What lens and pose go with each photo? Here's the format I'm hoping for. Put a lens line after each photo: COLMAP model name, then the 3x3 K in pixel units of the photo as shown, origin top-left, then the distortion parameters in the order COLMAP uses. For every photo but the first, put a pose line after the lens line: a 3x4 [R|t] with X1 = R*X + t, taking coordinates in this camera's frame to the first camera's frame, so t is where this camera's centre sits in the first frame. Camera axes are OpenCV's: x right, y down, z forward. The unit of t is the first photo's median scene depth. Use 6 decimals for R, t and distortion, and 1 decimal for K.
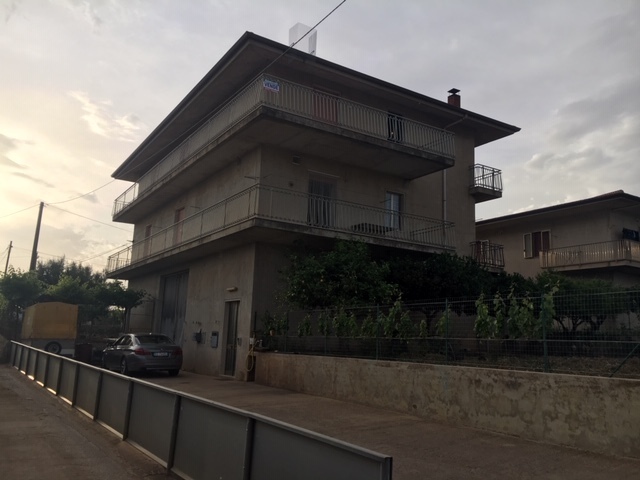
lens RADIAL K [[545.9, 0, 317.8], [0, 545.9, 234.4], [0, 0, 1]] dist [0.064178, -0.098116]
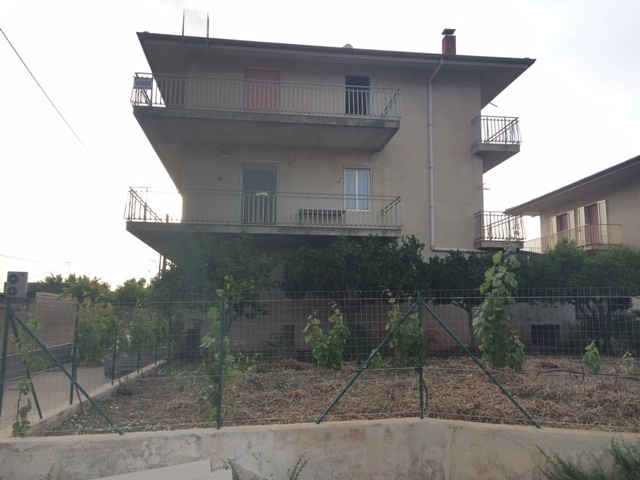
lens RADIAL K [[545.9, 0, 322.9], [0, 545.9, 246.8], [0, 0, 1]] dist [0.064178, -0.098116]
pose [[0.906997, -0.085624, -0.412341, 0.464512], [0.106708, 0.993887, 0.028336, 0.017858], [0.407394, -0.069701, 0.910589, 0.180295]]
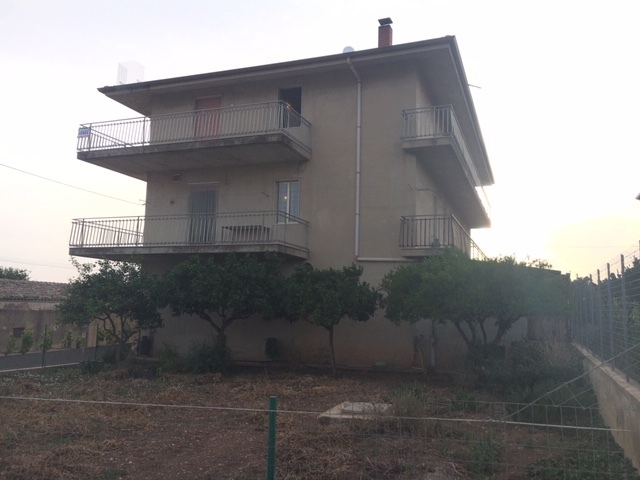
lens RADIAL K [[545.9, 0, 321.4], [0, 545.9, 237.3], [0, 0, 1]] dist [0.064178, -0.098116]
pose [[0.603185, -0.125942, -0.787596, 0.899242], [0.149183, 0.987843, -0.043710, 0.061797], [0.783526, -0.091131, 0.614640, 0.523530]]
